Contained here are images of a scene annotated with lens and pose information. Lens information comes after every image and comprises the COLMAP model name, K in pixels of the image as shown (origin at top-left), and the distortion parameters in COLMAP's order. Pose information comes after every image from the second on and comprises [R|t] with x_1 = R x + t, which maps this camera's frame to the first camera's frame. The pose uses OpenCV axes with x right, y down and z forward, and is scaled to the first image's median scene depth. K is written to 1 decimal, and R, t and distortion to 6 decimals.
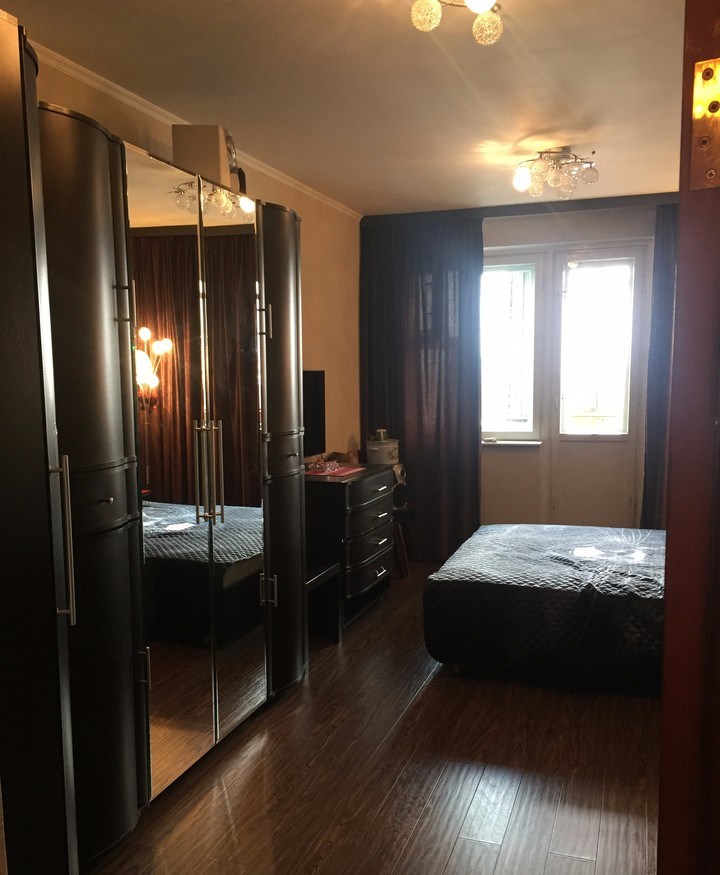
lens RADIAL K [[811.2, 0, 359.7], [0, 811.2, 441.6], [0, 0, 1]] dist [0.018441, 0.000000]
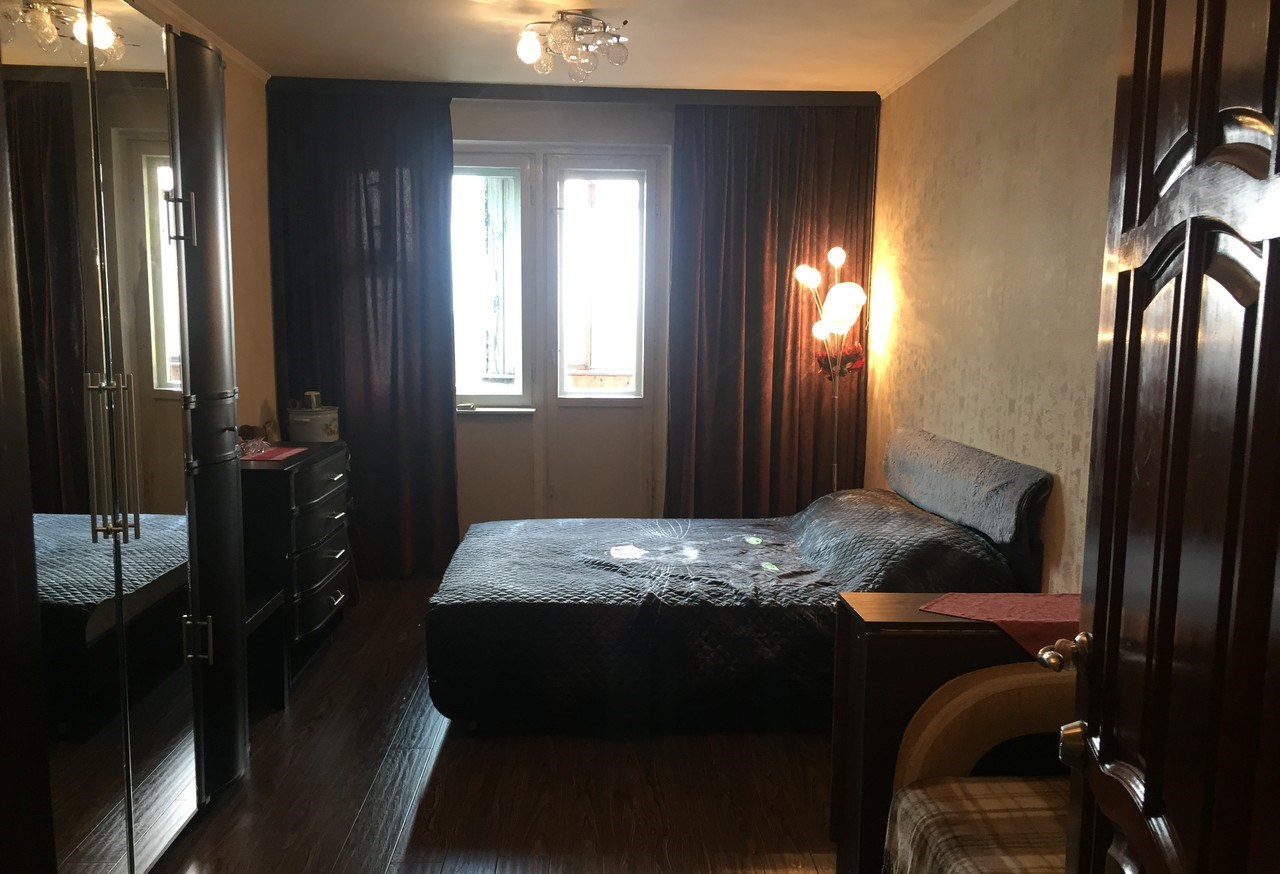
lens RADIAL K [[1081.2, 0, 641.0], [0, 1081.2, 436.1], [0, 0, 1]] dist [0.036712, 0.004752]
pose [[0.925556, -0.015687, 0.378285, -0.083497], [0.006751, 0.999666, 0.024936, 0.002027], [-0.378550, -0.020526, 0.925353, 0.055141]]
